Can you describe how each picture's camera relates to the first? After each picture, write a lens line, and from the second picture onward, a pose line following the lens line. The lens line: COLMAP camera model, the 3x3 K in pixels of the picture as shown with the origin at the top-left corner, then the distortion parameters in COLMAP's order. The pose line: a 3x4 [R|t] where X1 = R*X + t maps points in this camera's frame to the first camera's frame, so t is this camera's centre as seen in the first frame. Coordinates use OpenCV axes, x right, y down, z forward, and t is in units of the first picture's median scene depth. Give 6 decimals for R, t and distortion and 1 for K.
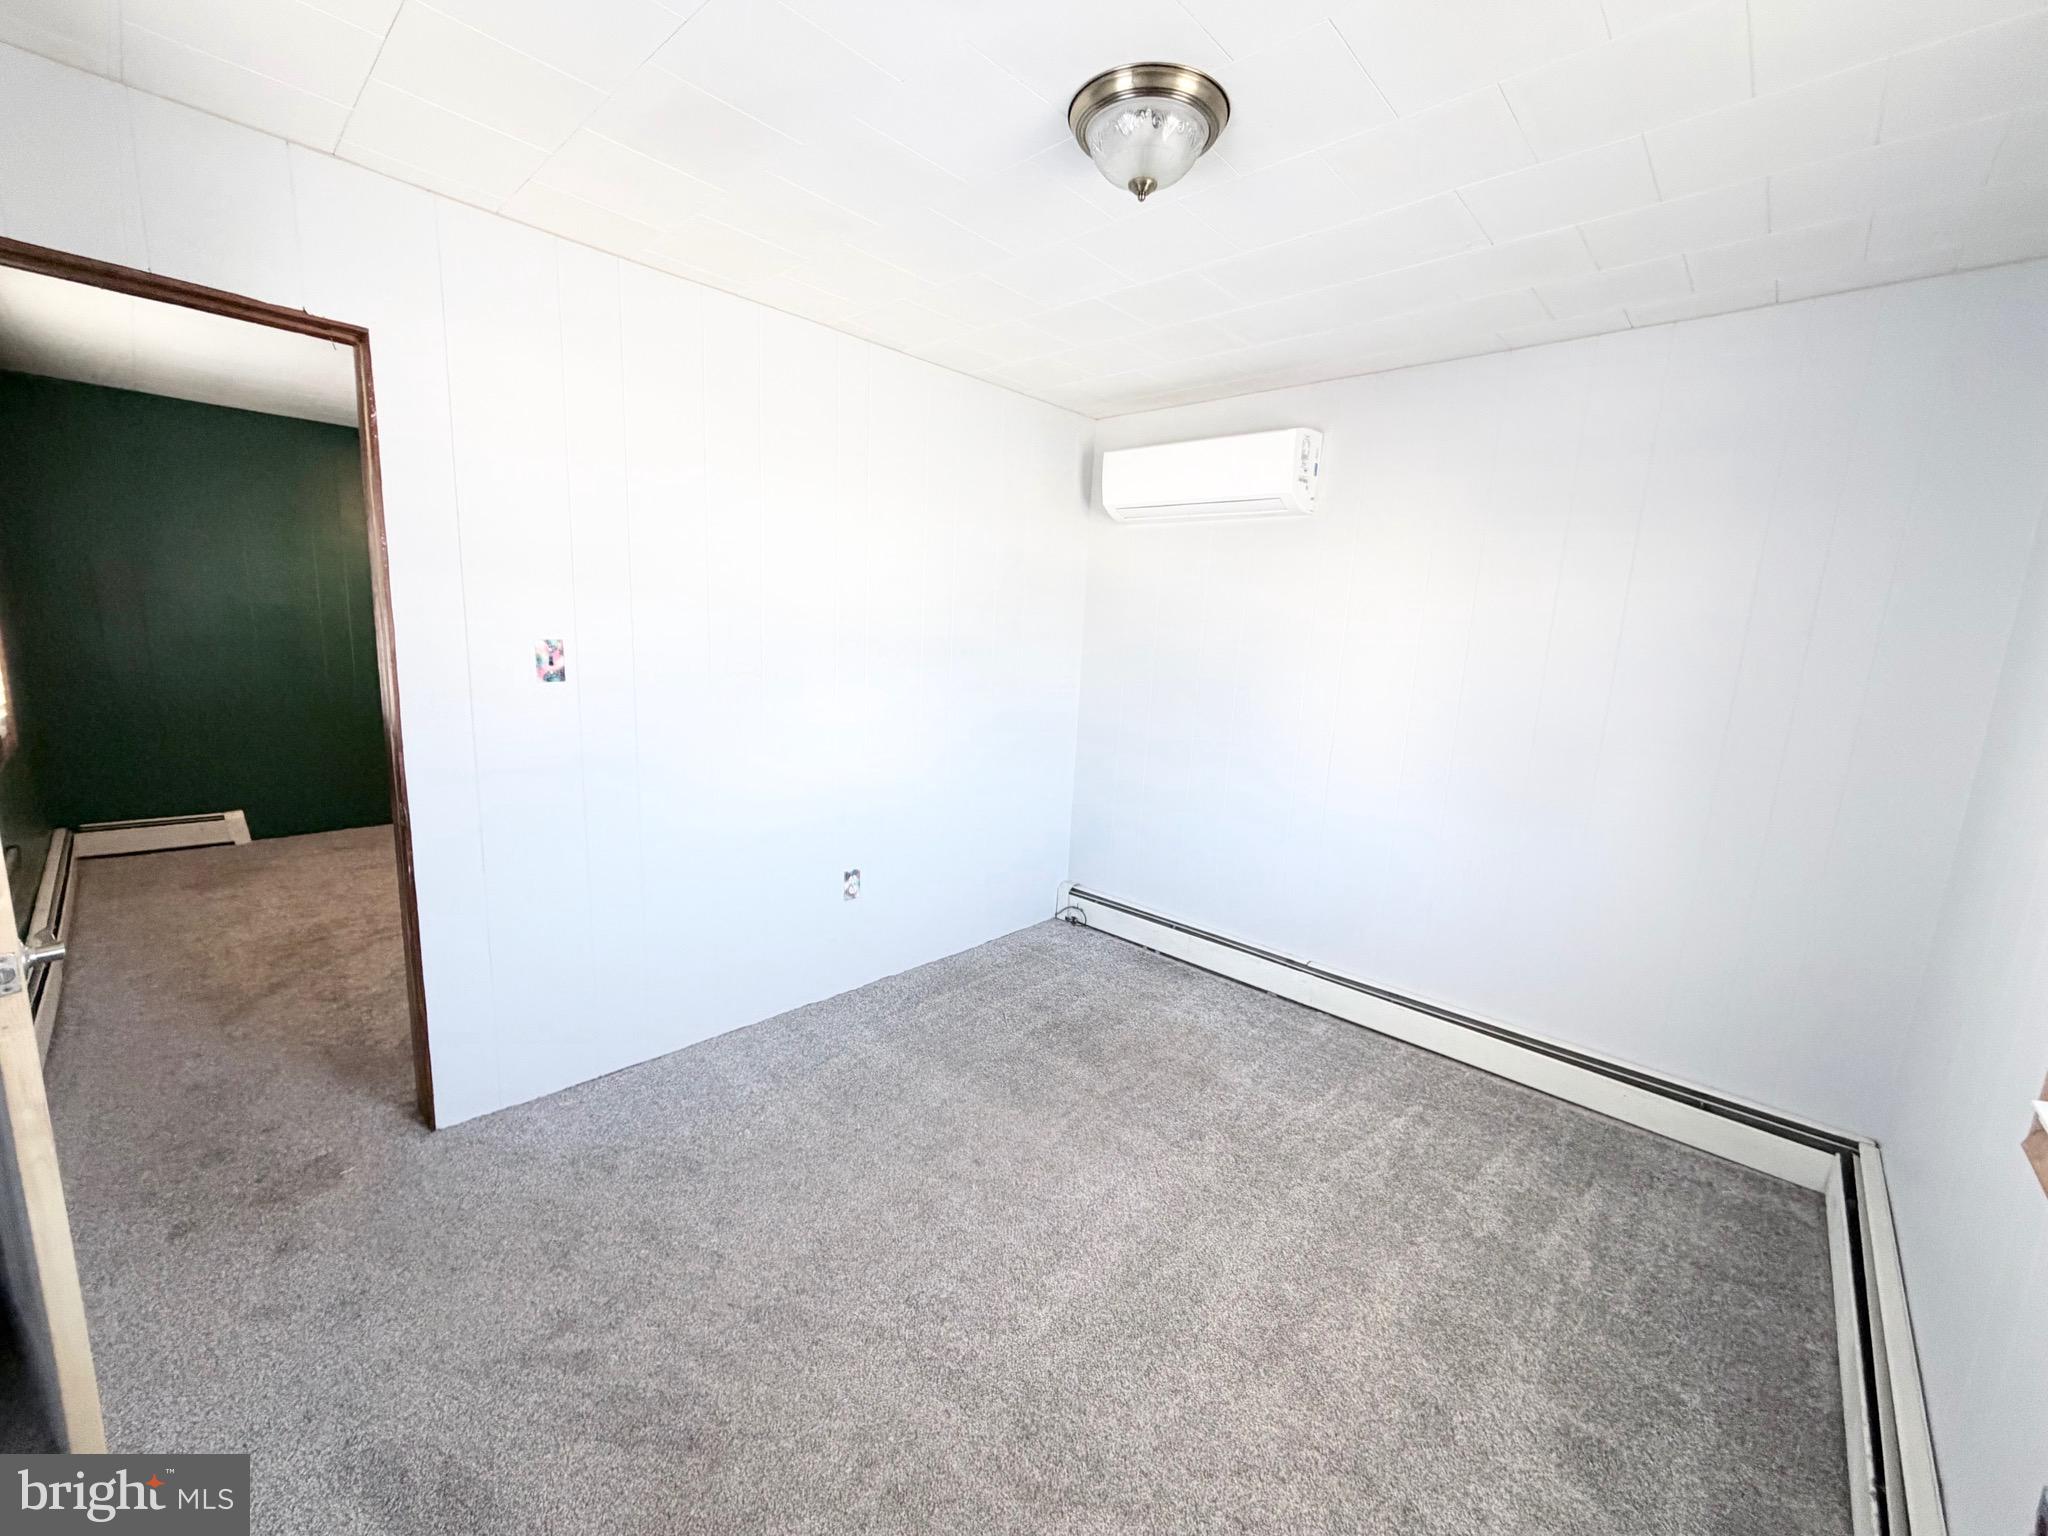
lens RADIAL K [[814.8, 0, 1034.4], [0, 814.8, 769.4], [0, 0, 1]] dist [0.001138, -0.001089]
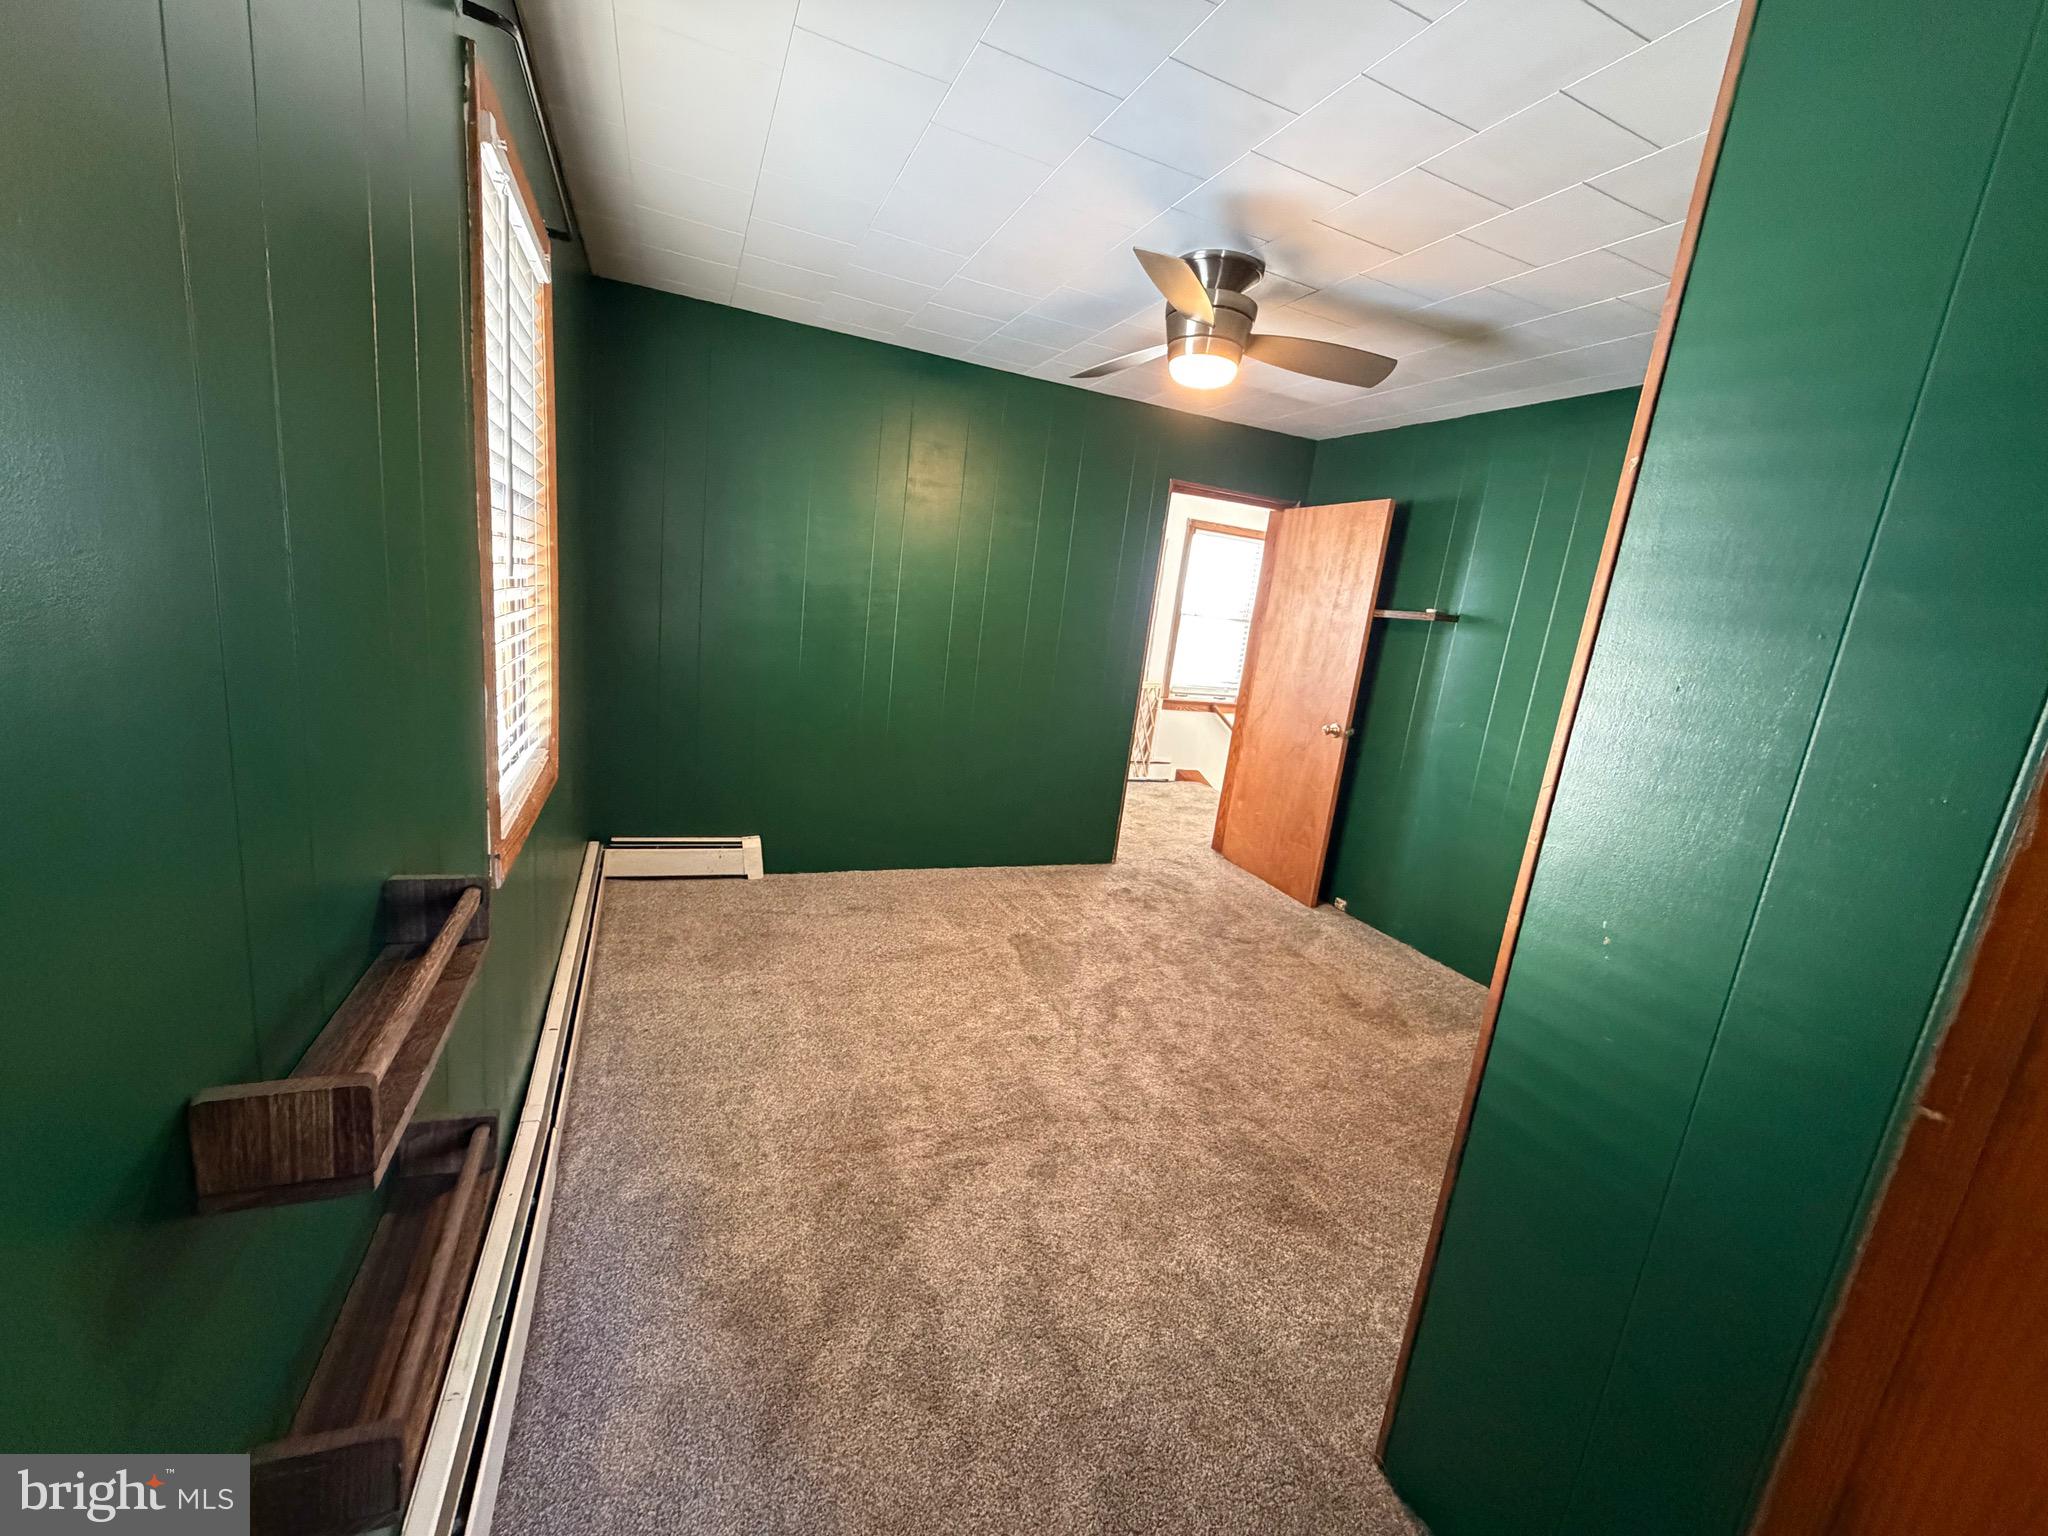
lens RADIAL K [[814.8, 0, 1019.7], [0, 814.8, 773.0], [0, 0, 1]] dist [0.001138, -0.001089]
pose [[0.909359, 0.135414, -0.393356, -0.563506], [-0.134986, 0.990426, 0.028898, -0.091922], [0.393503, 0.026819, 0.918932, 0.471014]]
